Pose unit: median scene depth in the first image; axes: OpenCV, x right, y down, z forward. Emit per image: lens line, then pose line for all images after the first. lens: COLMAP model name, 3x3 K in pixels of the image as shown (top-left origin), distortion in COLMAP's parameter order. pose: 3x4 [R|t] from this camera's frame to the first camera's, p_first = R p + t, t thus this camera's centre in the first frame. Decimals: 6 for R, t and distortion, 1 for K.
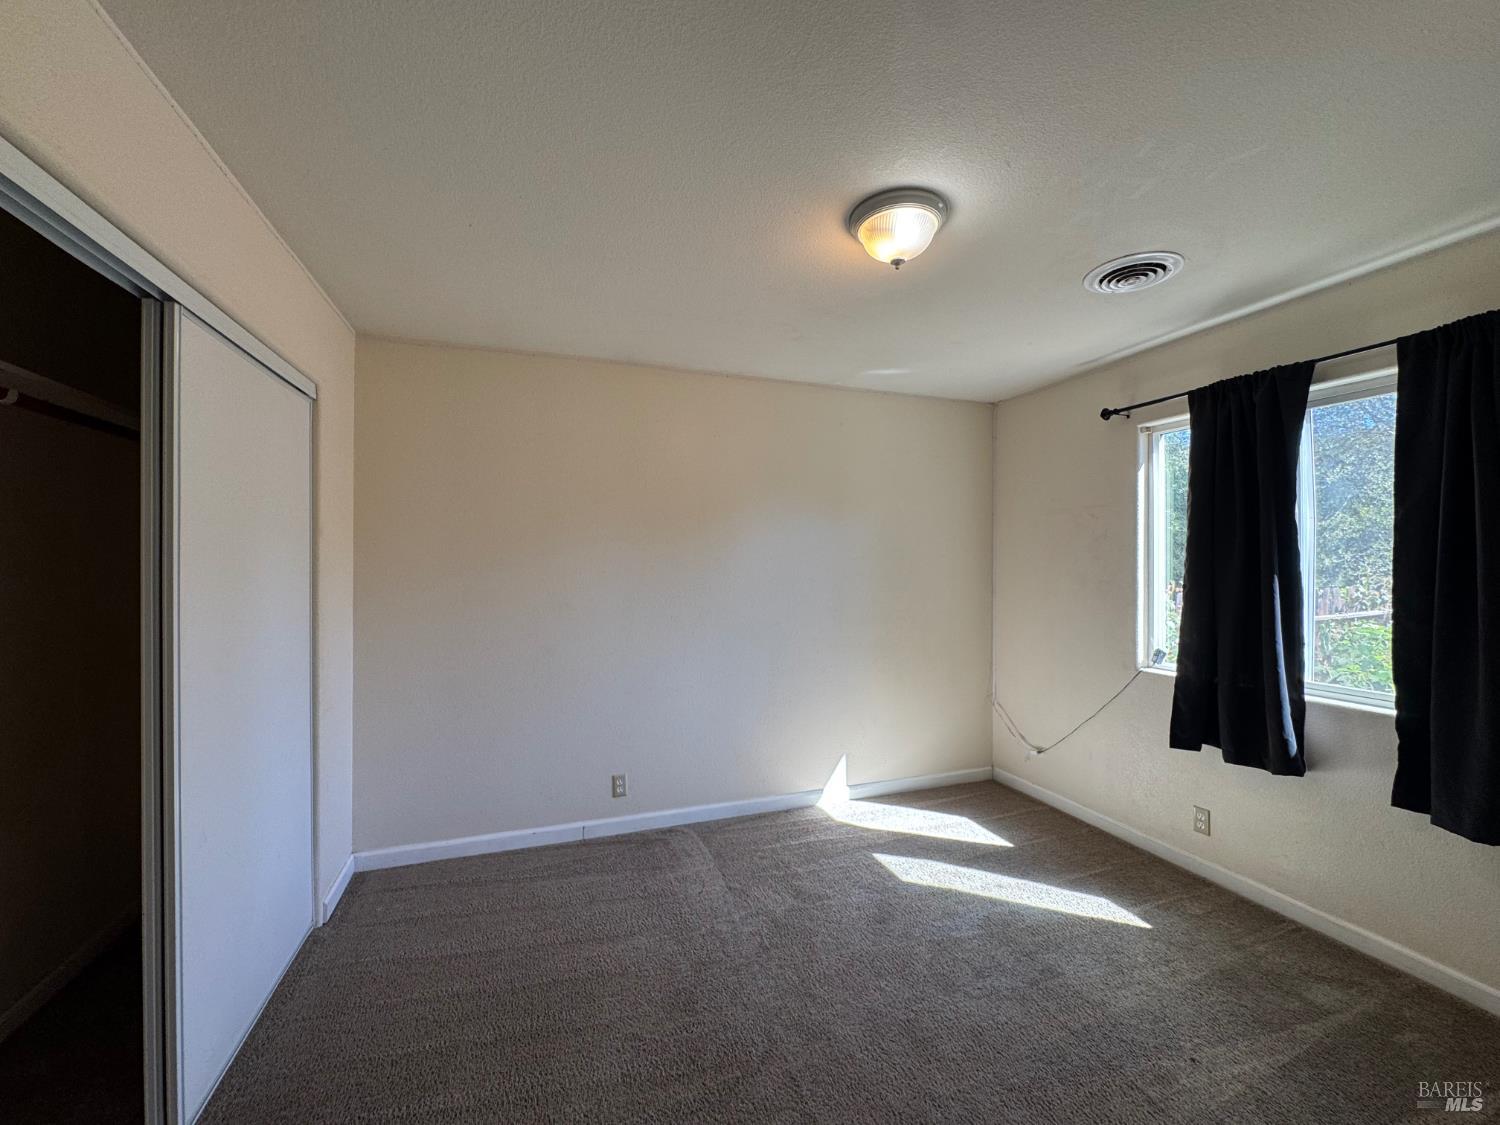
lens RADIAL K [[600.0, 0, 746.3], [0, 600.0, 560.2], [0, 0, 1]] dist [-0.002311, -0.000349]
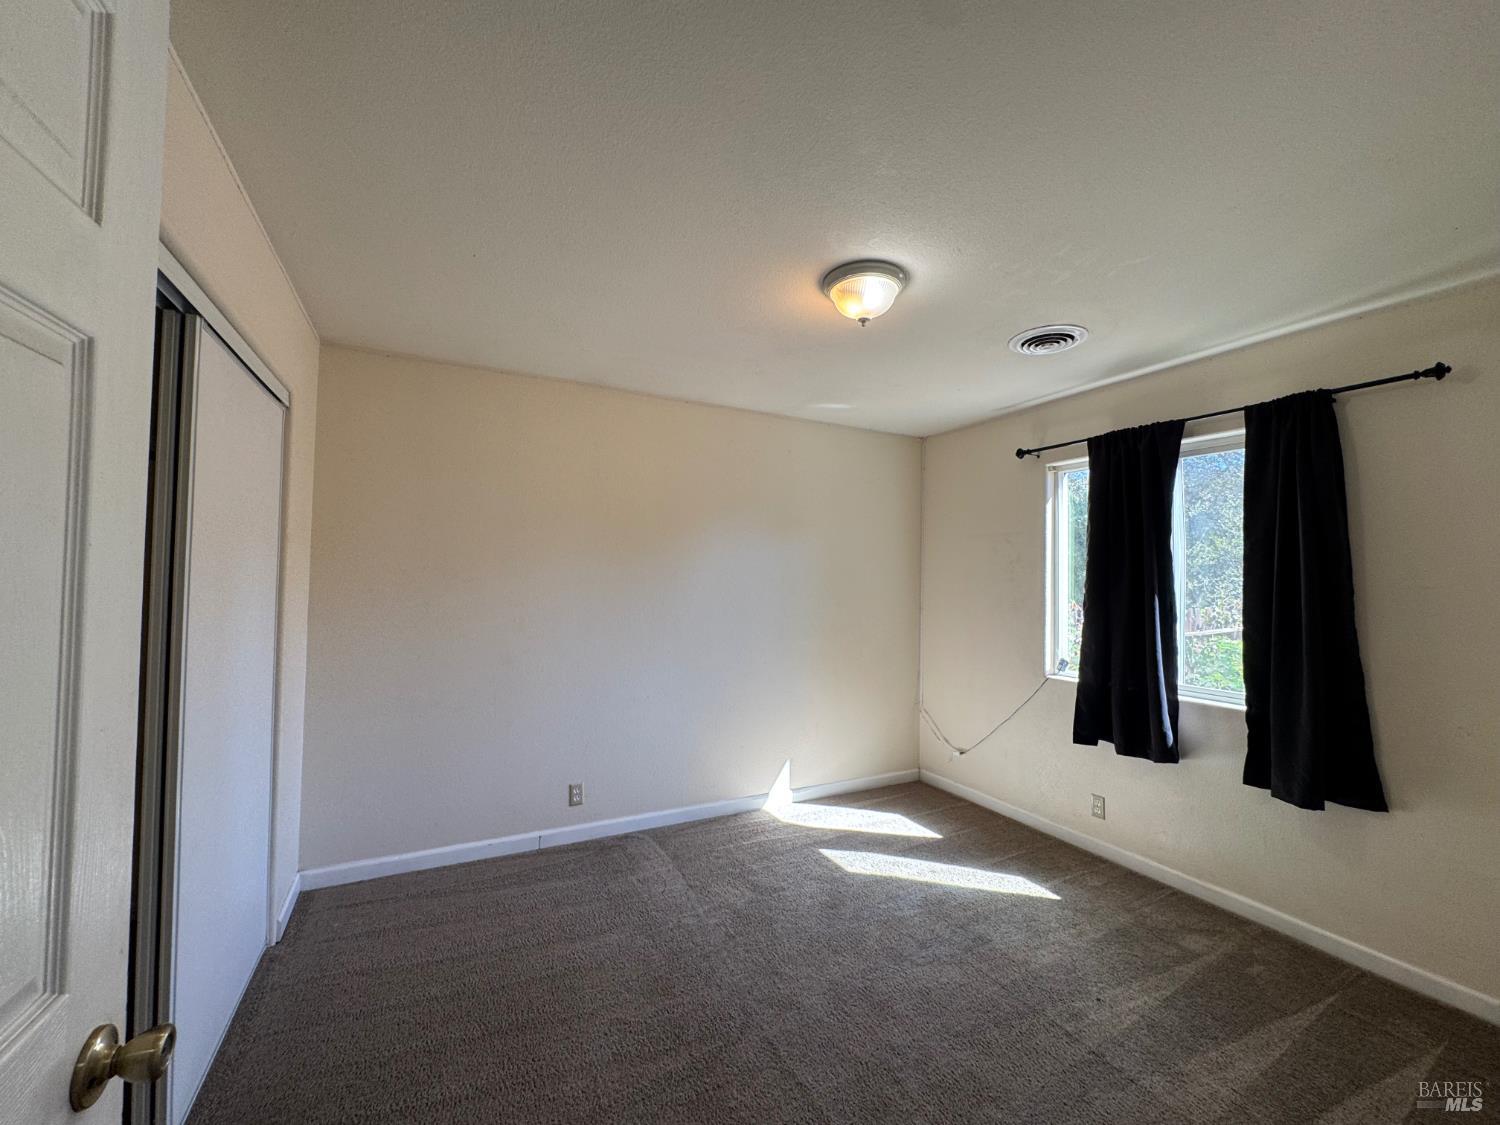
lens RADIAL K [[600.0, 0, 746.3], [0, 600.0, 560.2], [0, 0, 1]] dist [-0.002311, -0.000349]
pose [[0.990823, 0.019740, 0.133718, -0.086629], [-0.016132, 0.999477, -0.028016, 0.001353], [-0.134201, 0.025602, 0.990623, -0.076910]]
